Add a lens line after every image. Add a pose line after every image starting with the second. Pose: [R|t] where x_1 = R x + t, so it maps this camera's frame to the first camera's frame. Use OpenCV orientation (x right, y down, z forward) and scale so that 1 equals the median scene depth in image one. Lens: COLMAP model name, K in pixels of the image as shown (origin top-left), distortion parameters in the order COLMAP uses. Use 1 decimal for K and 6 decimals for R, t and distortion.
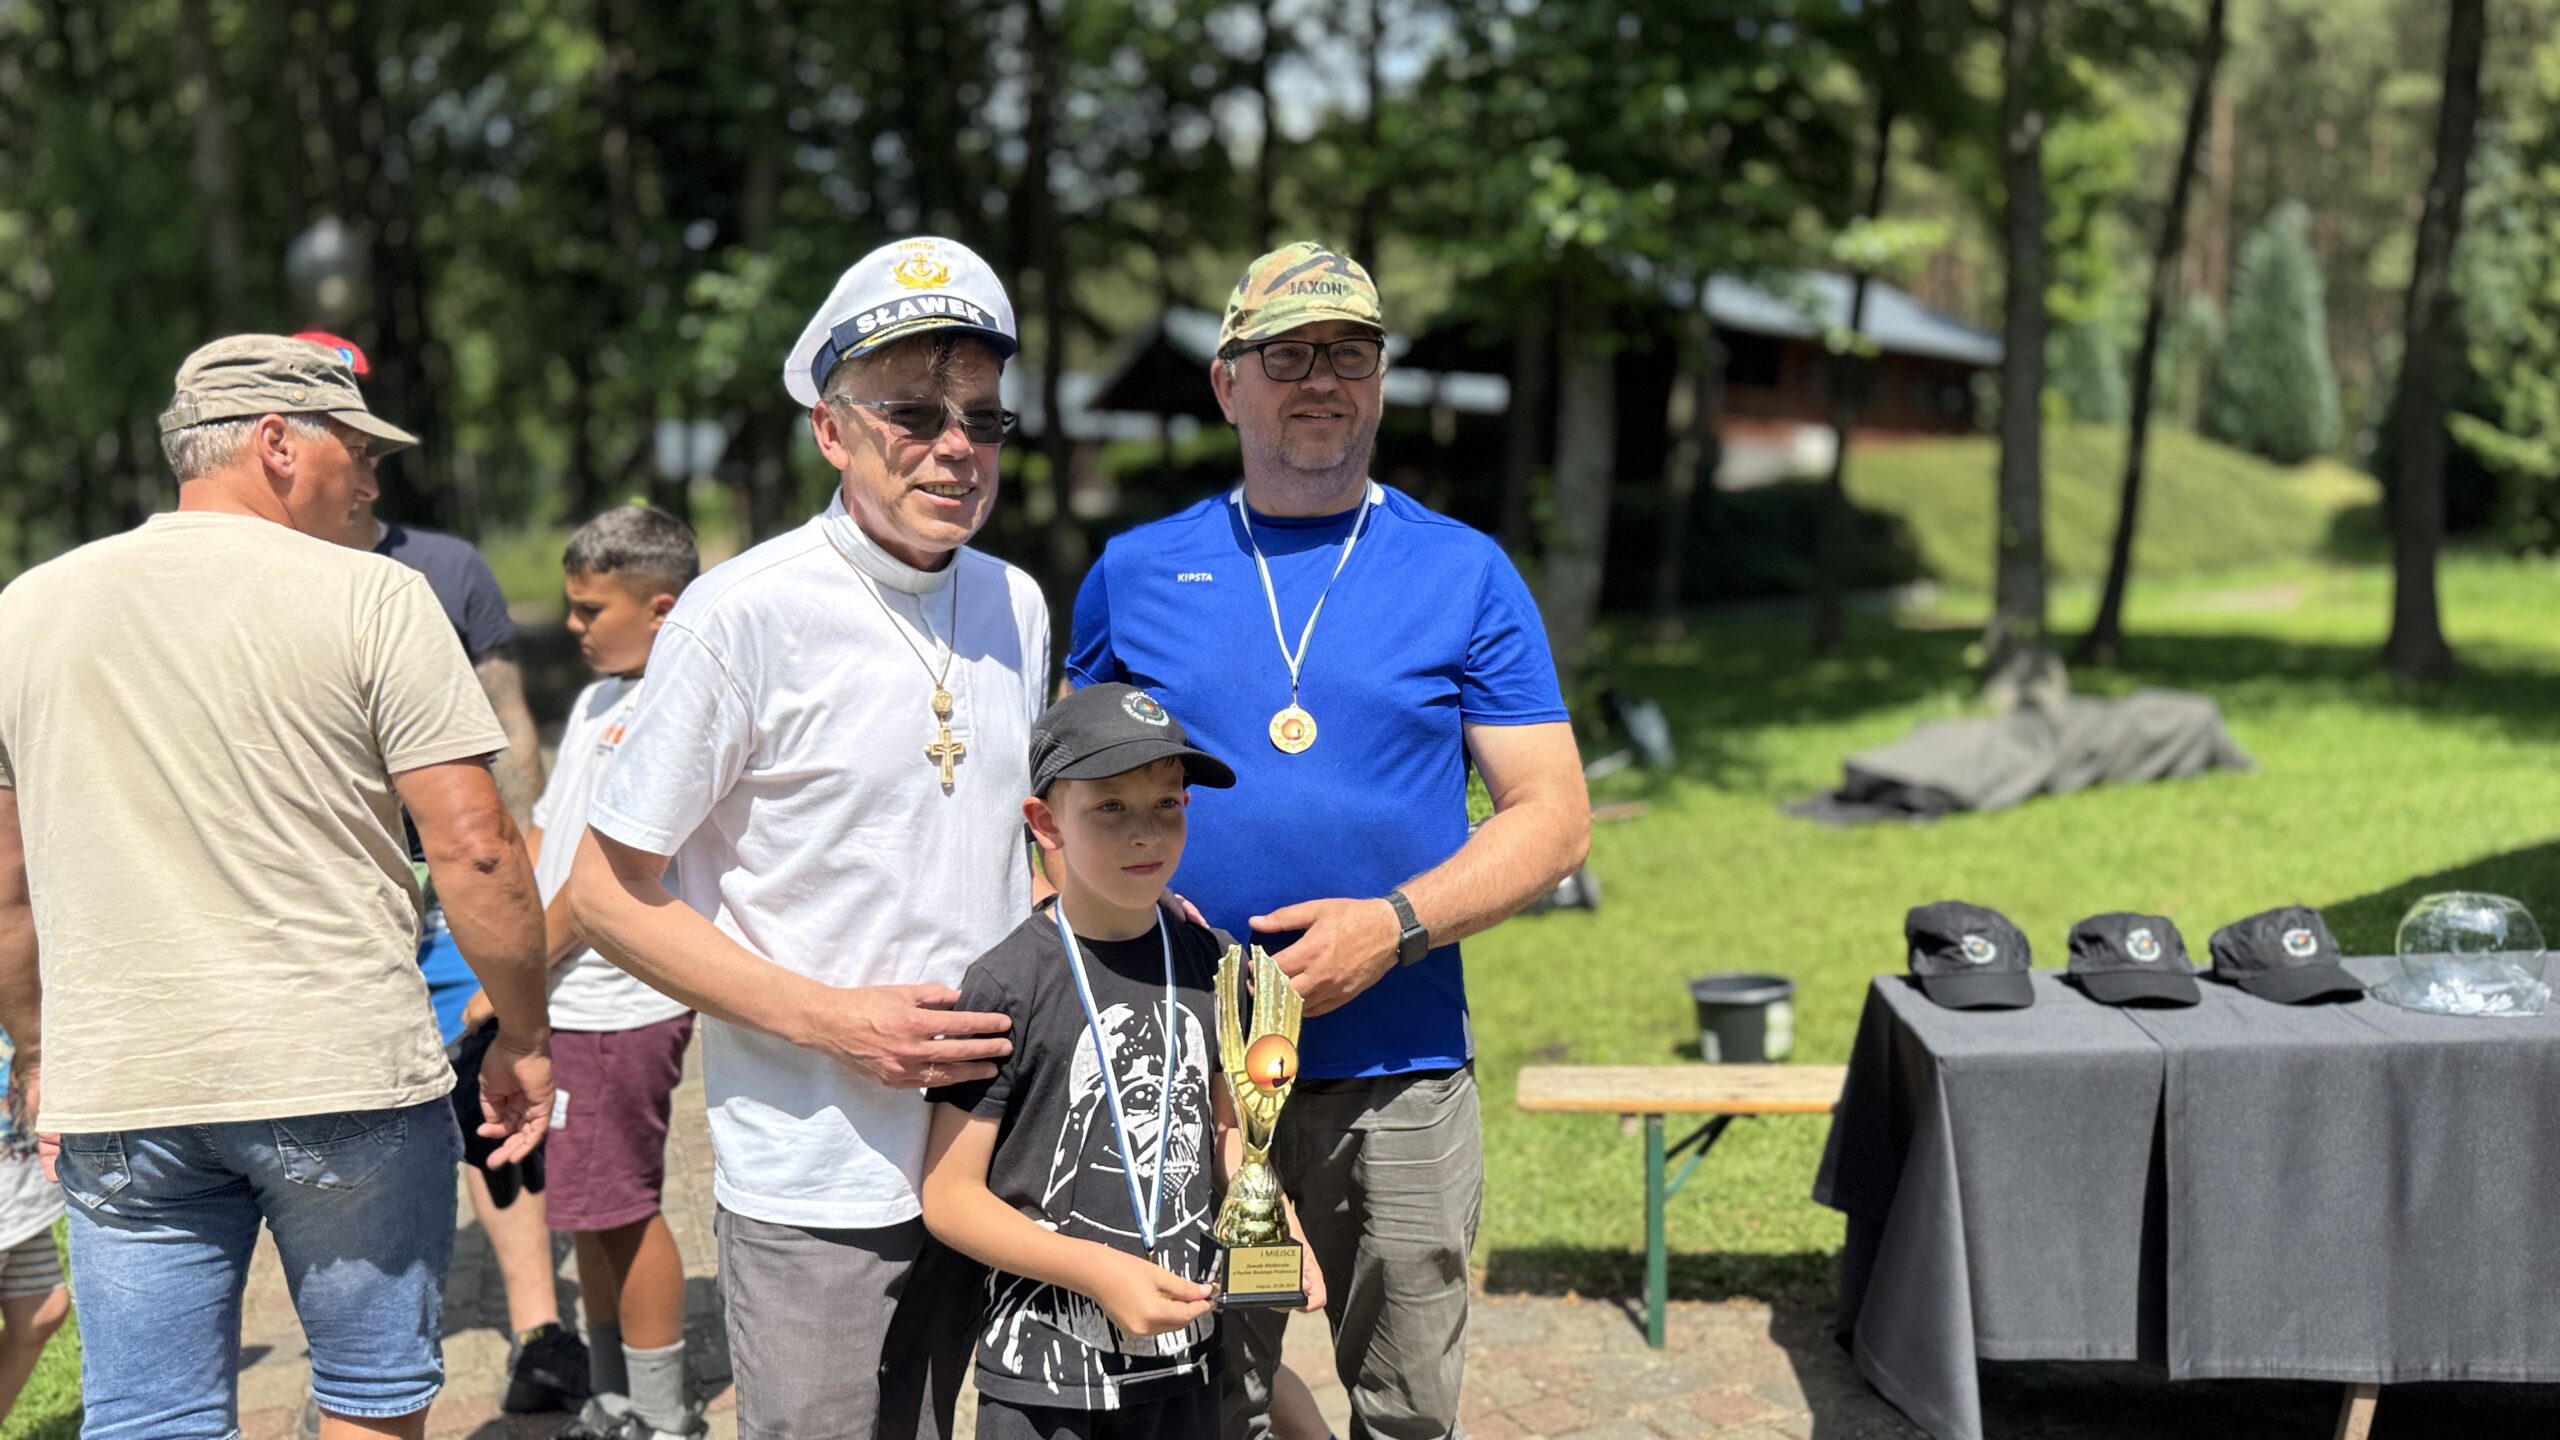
lens RADIAL K [[1699.1, 0, 1326.4], [0, 1699.1, 706.9], [0, 0, 1]] dist [0.002450, -0.059385]
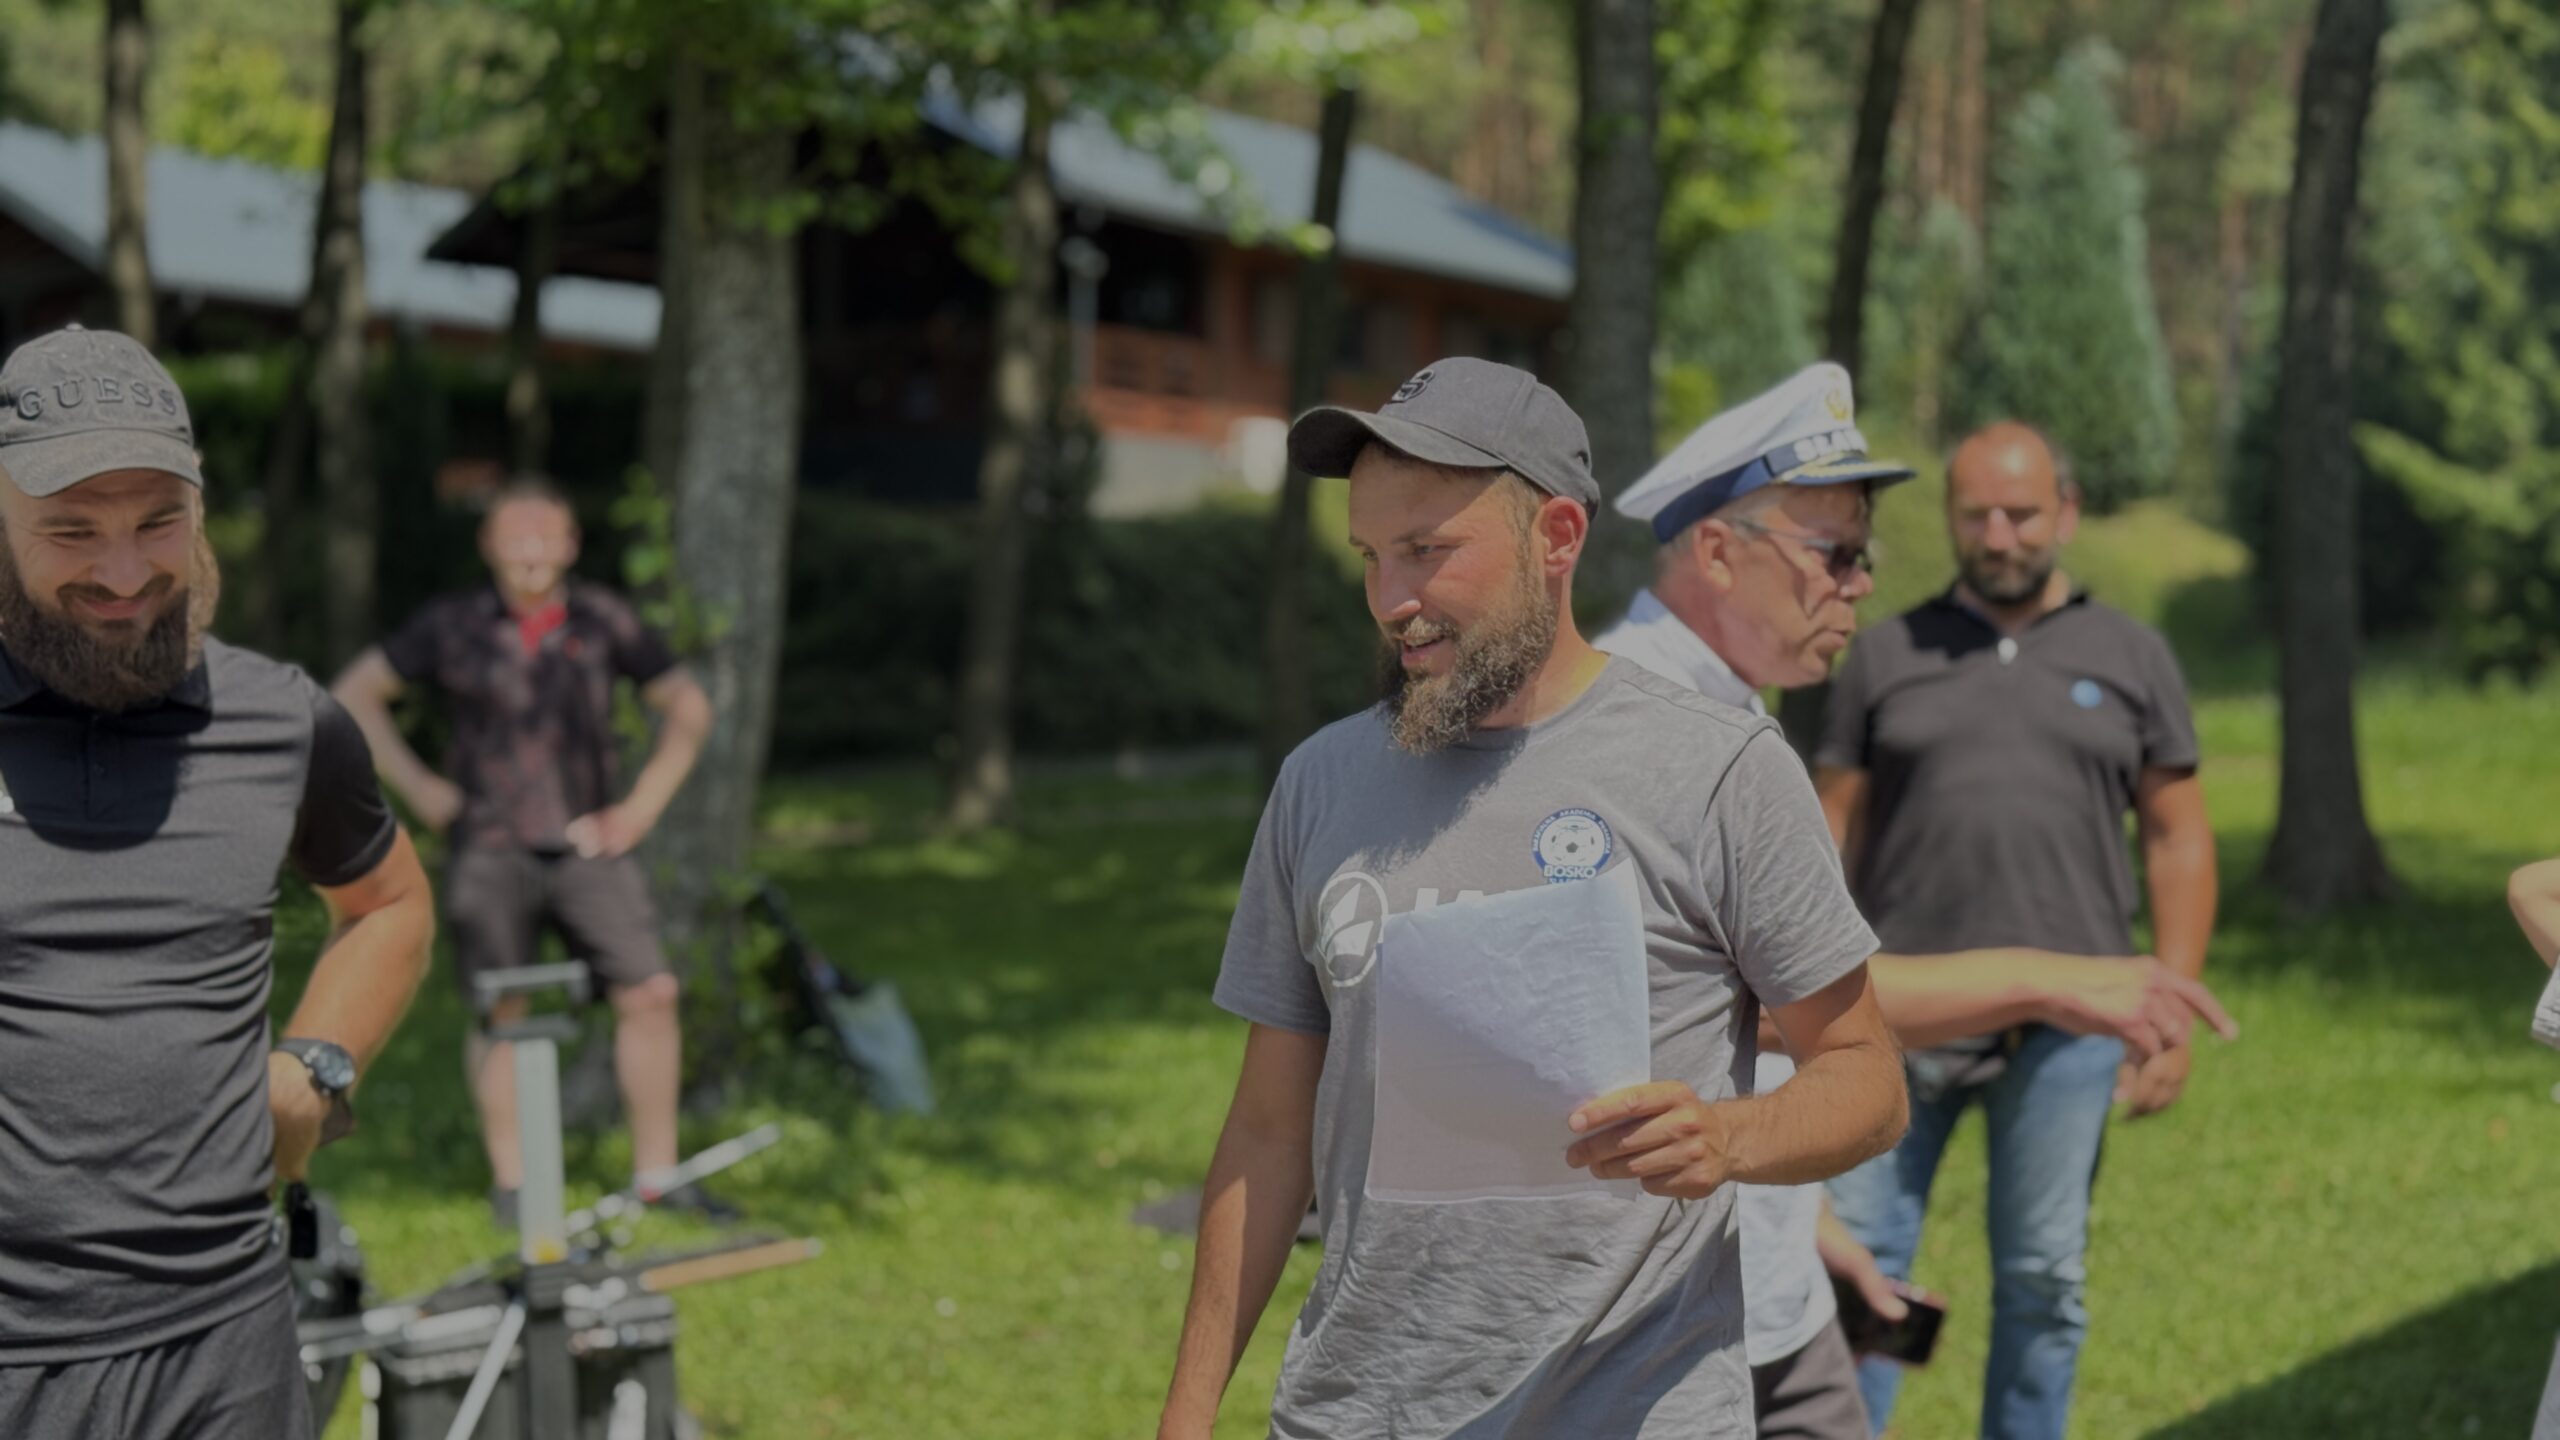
lens RADIAL K [[3384.0, 0, 1280.0], [0, 3384.0, 720.0], [0, 0, 1]] dist [-0.085528, -0.021412]
pose [[0.961366, 0.011740, 0.275022, 0.073933], [0.006948, 0.997737, -0.066878, -0.016127], [-0.275185, 0.066205, 0.959109, 0.134968]]
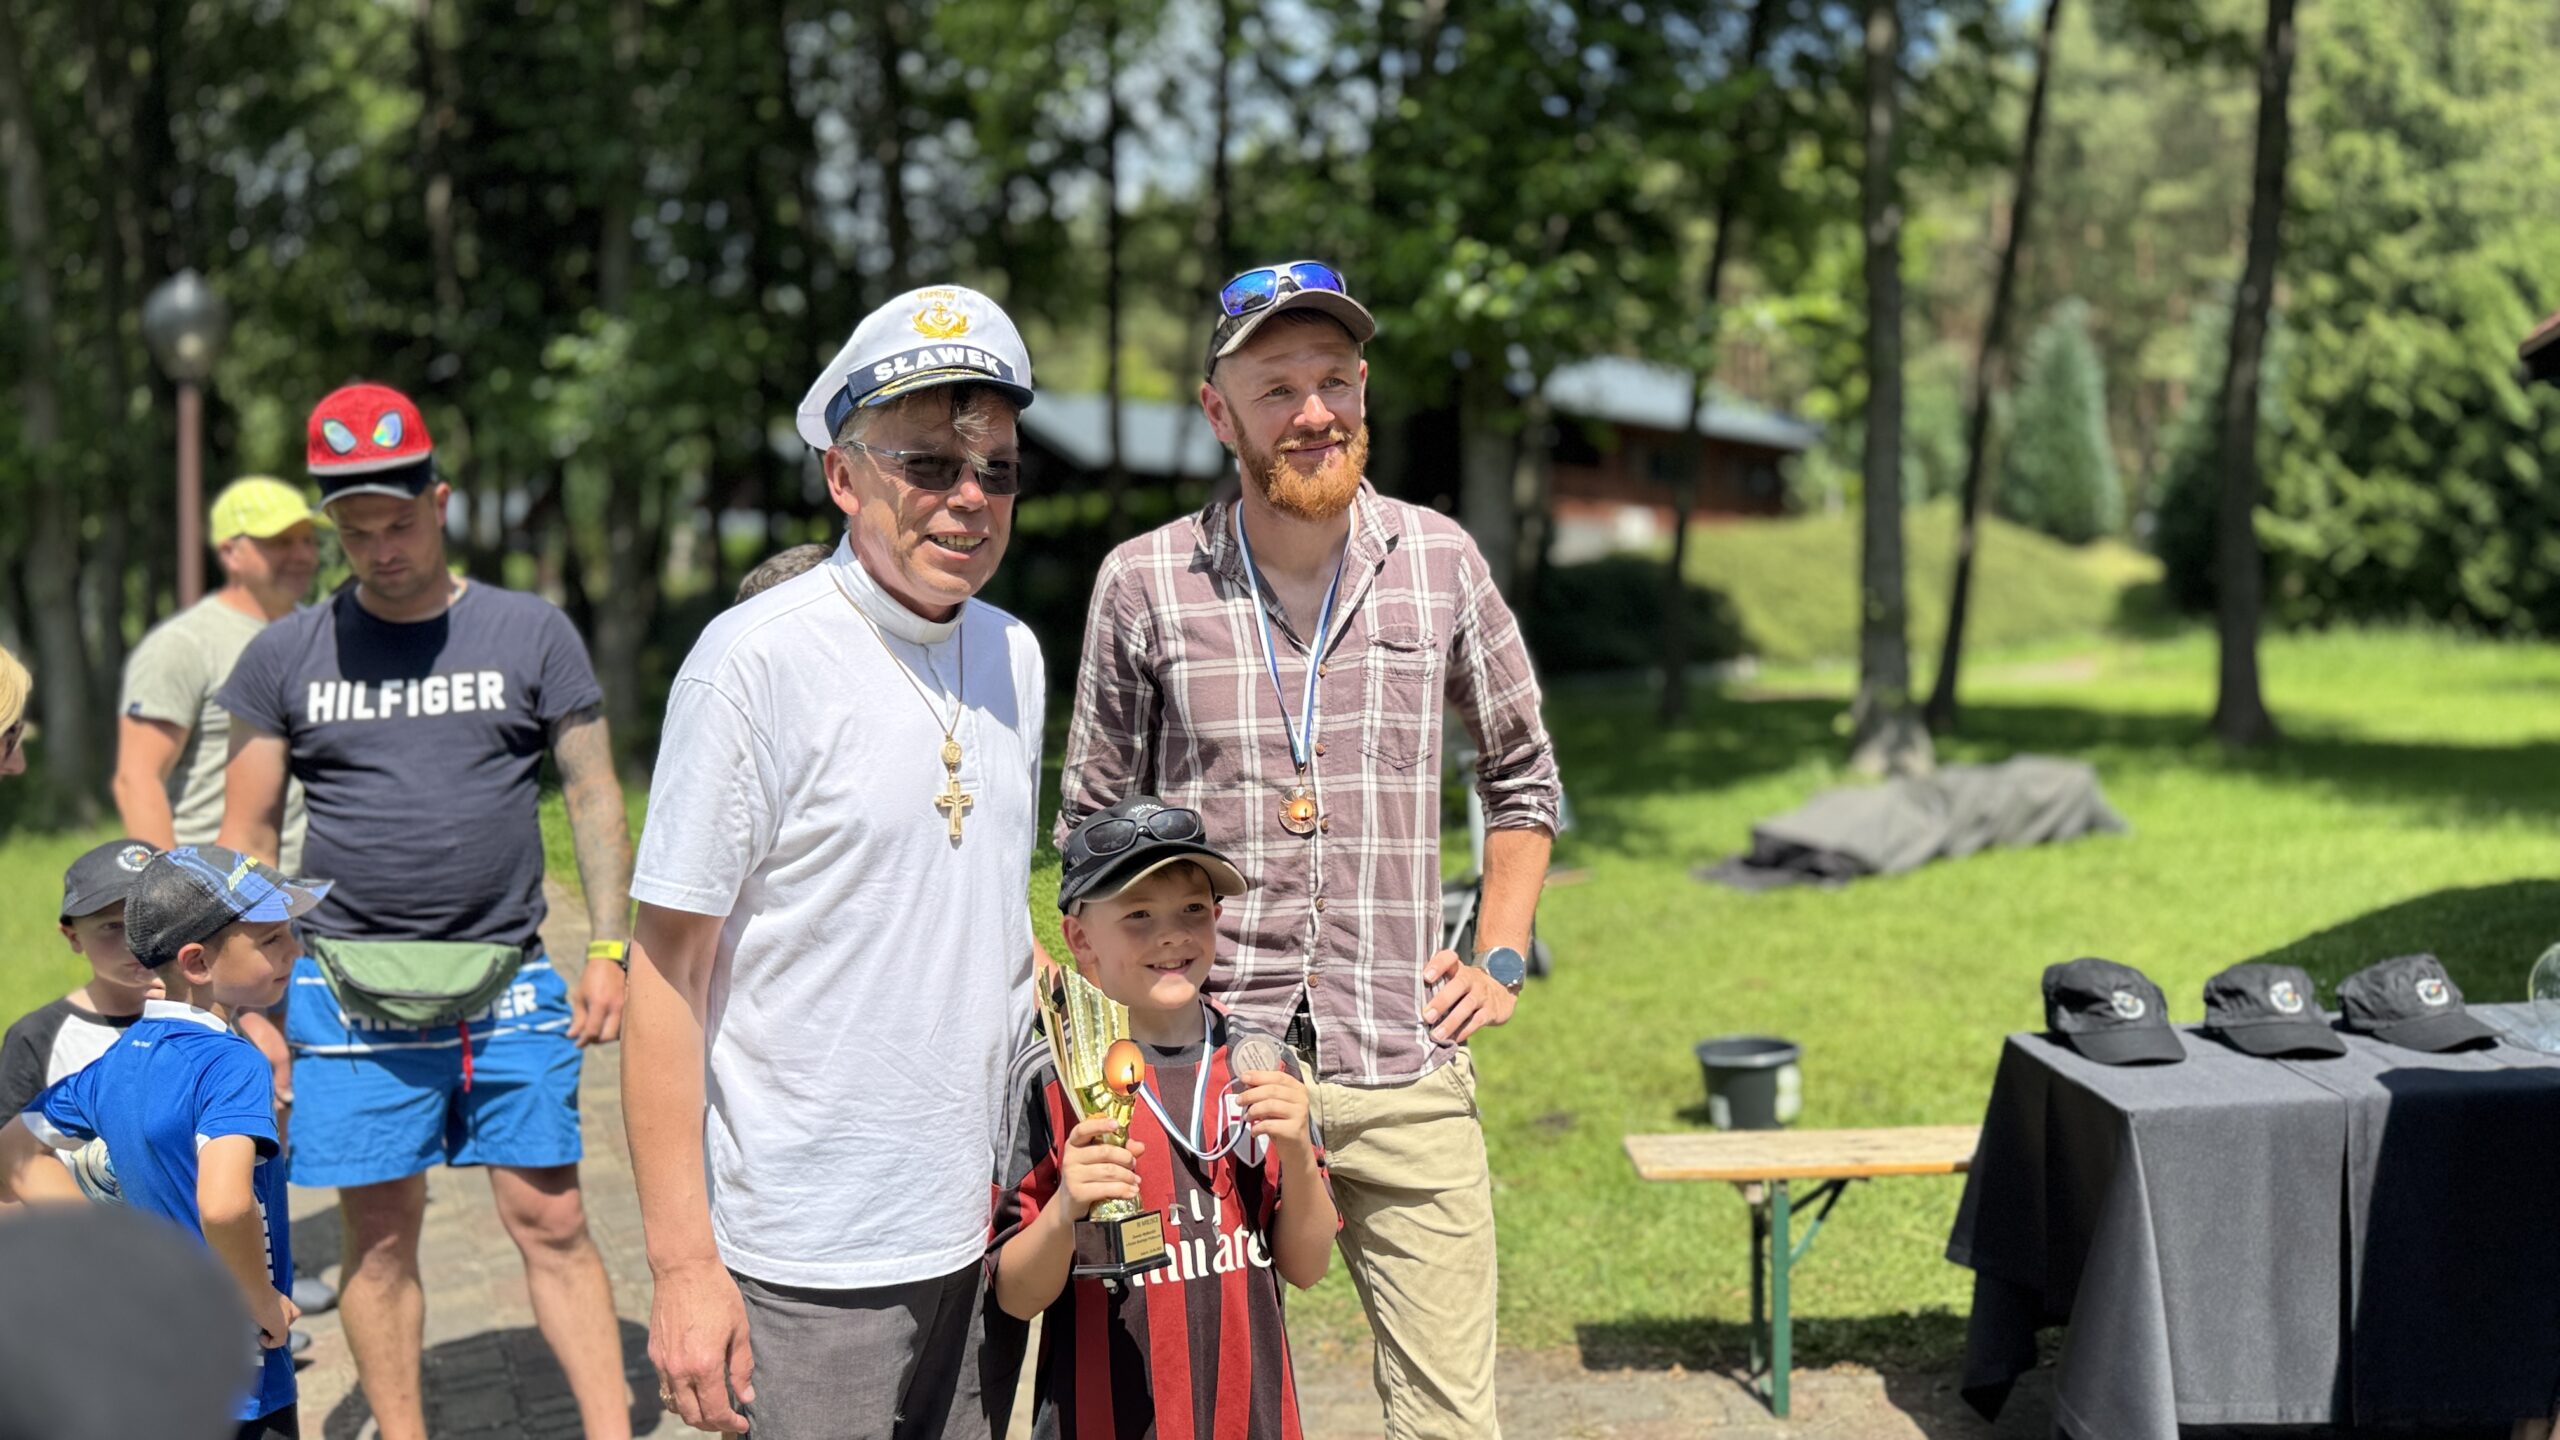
lens RADIAL K [[1700.1, 0, 1280.0], [0, 1700.1, 720.0], [0, 0, 1]] dist [-0.053411, 0.002585]
pose [[0.995813, 0.000982, 0.091404, -0.083232], [0.002156, 0.999412, -0.034225, 0.002607], [-0.091384, 0.034278, 0.995226, 0.020113]]
